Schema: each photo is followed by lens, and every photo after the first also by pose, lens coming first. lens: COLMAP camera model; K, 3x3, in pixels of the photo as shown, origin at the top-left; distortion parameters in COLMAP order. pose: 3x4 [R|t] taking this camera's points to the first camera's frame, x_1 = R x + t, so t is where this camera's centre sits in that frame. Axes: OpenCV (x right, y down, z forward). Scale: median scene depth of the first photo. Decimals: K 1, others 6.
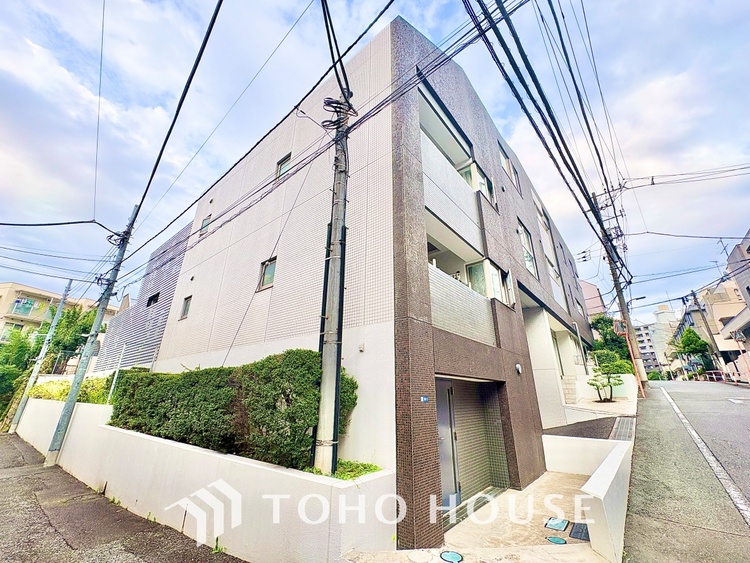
lens RADIAL K [[299.3, 0, 377.0], [0, 299.3, 278.6], [0, 0, 1]] dist [-0.001238, 0.000697]
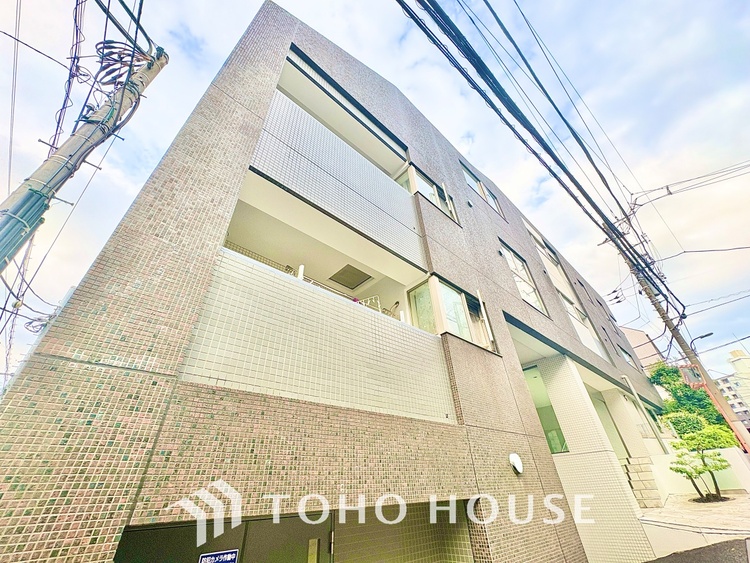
lens RADIAL K [[299.3, 0, 377.3], [0, 299.3, 280.5], [0, 0, 1]] dist [-0.001238, 0.000697]
pose [[0.990239, -0.122821, -0.065885, 0.137666], [0.102434, 0.961883, -0.253550, 0.045424], [0.094515, 0.244327, 0.965076, 0.175603]]
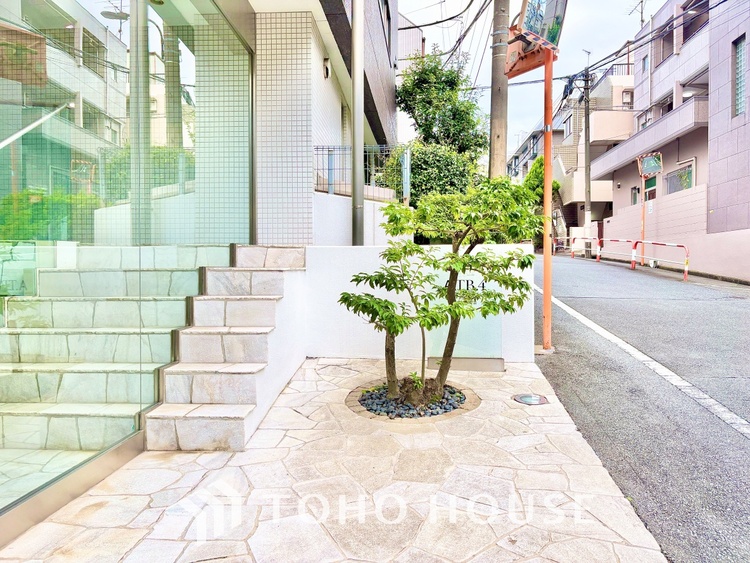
lens RADIAL K [[570.7, 0, 375.8], [0, 570.7, 278.7], [0, 0, 1]] dist [0.032493, -0.033892]
pose [[0.817257, -0.018583, 0.575973, 0.462035], [-0.201683, 0.927047, 0.316082, 0.205536], [-0.539828, -0.374485, 0.753888, 0.650542]]
